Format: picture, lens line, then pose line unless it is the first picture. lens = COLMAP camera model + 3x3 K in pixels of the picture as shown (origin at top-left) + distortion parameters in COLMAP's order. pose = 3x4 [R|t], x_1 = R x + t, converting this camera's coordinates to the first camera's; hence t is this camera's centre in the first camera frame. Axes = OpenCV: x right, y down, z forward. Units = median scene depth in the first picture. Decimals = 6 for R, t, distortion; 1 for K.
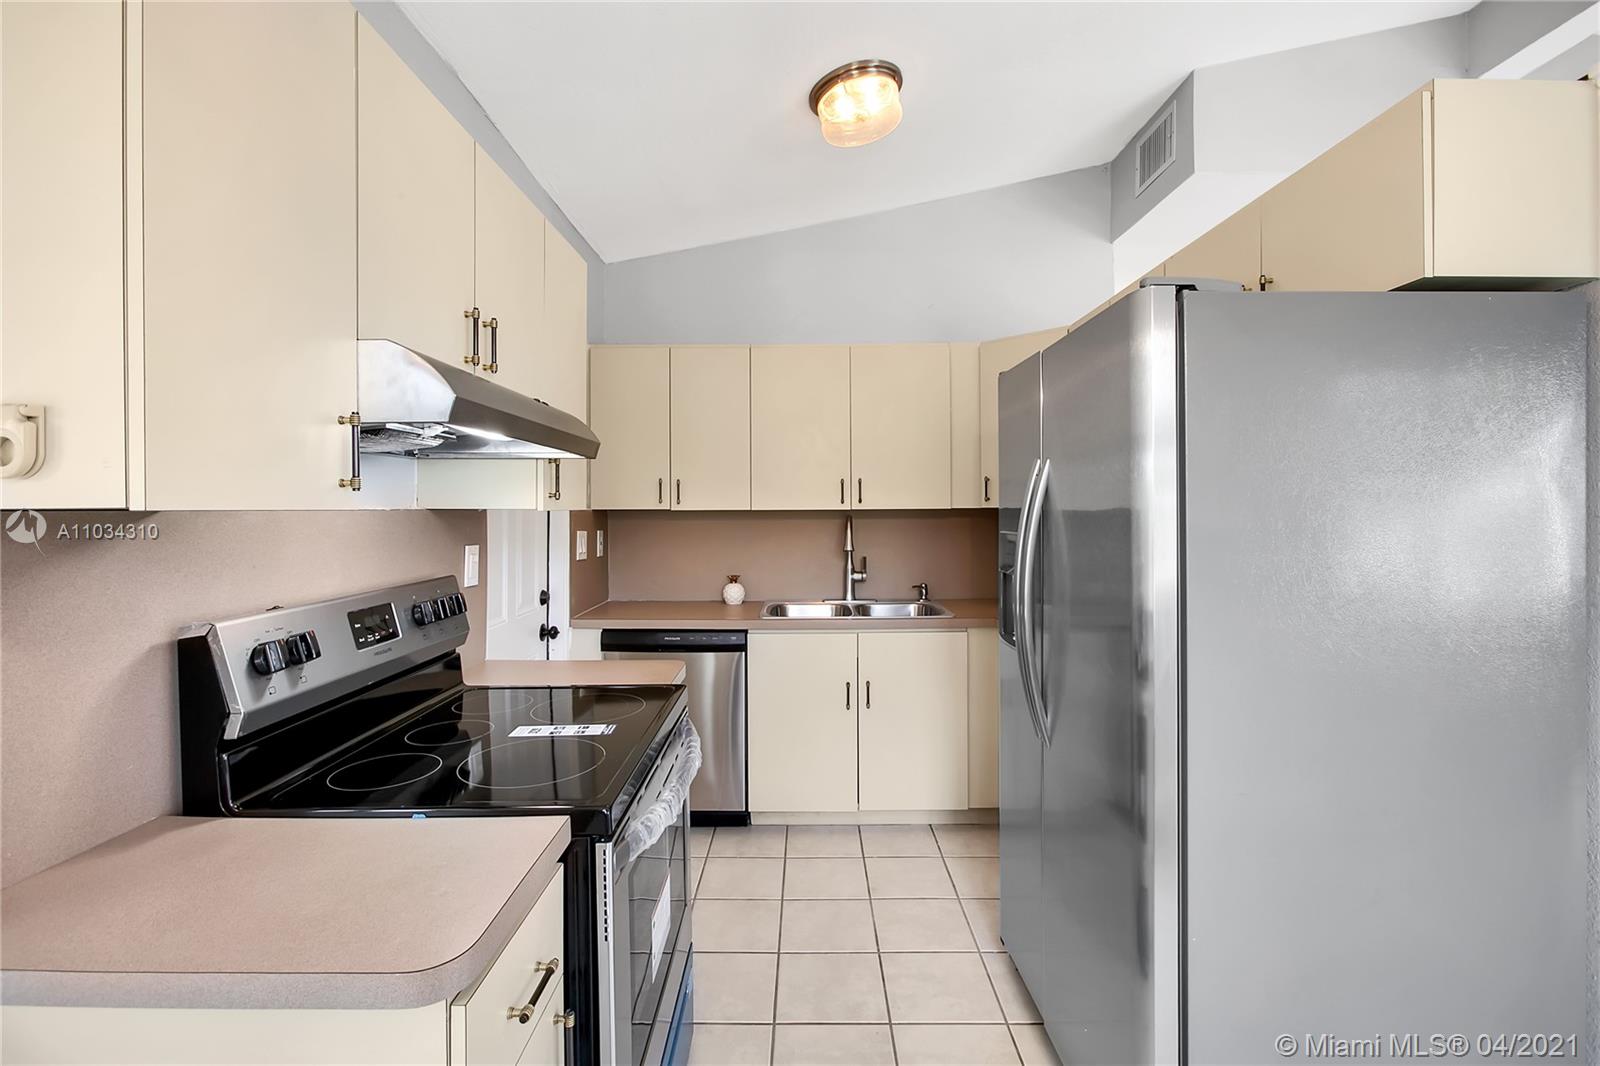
lens RADIAL K [[744.9, 0, 777.4], [0, 744.9, 511.0], [0, 0, 1]] dist [-0.009473, 0.001784]
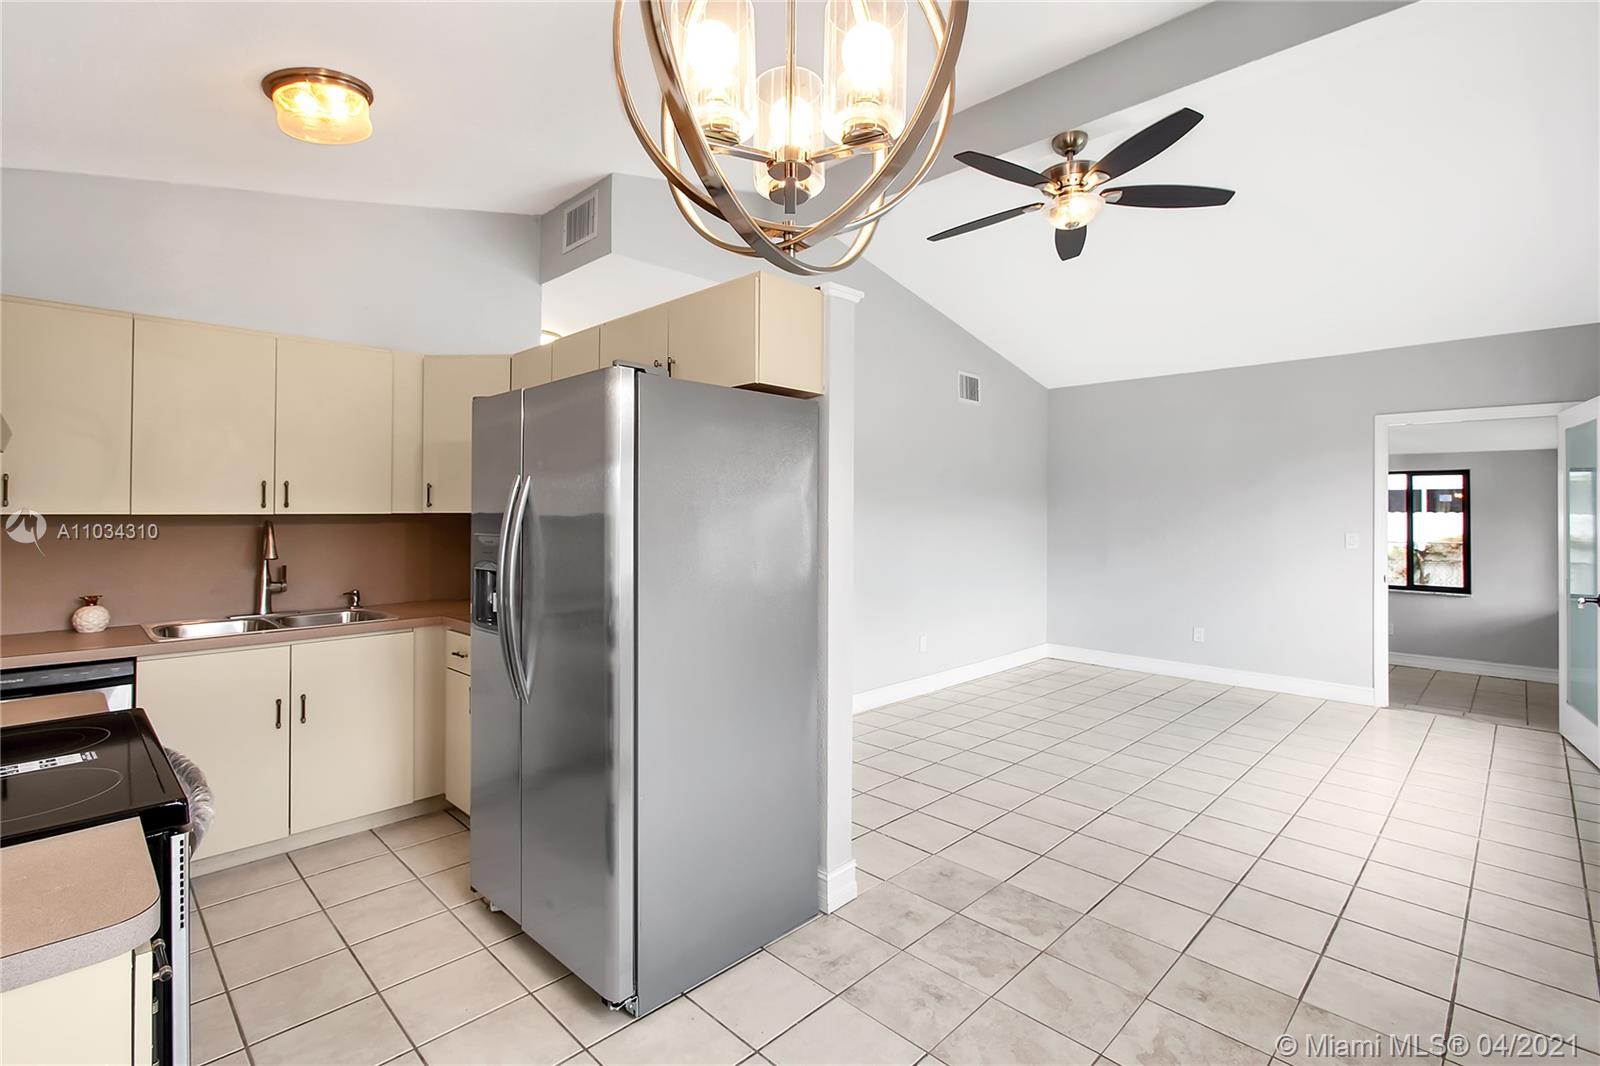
lens RADIAL K [[718.6, 0, 801.6], [0, 718.6, 517.9], [0, 0, 1]] dist [-0.005887, -0.000940]
pose [[0.691253, -0.000237, 0.722613, -0.100223], [-0.001922, 0.999996, 0.002167, -0.000328], [-0.722611, -0.002887, 0.691249, -0.091793]]
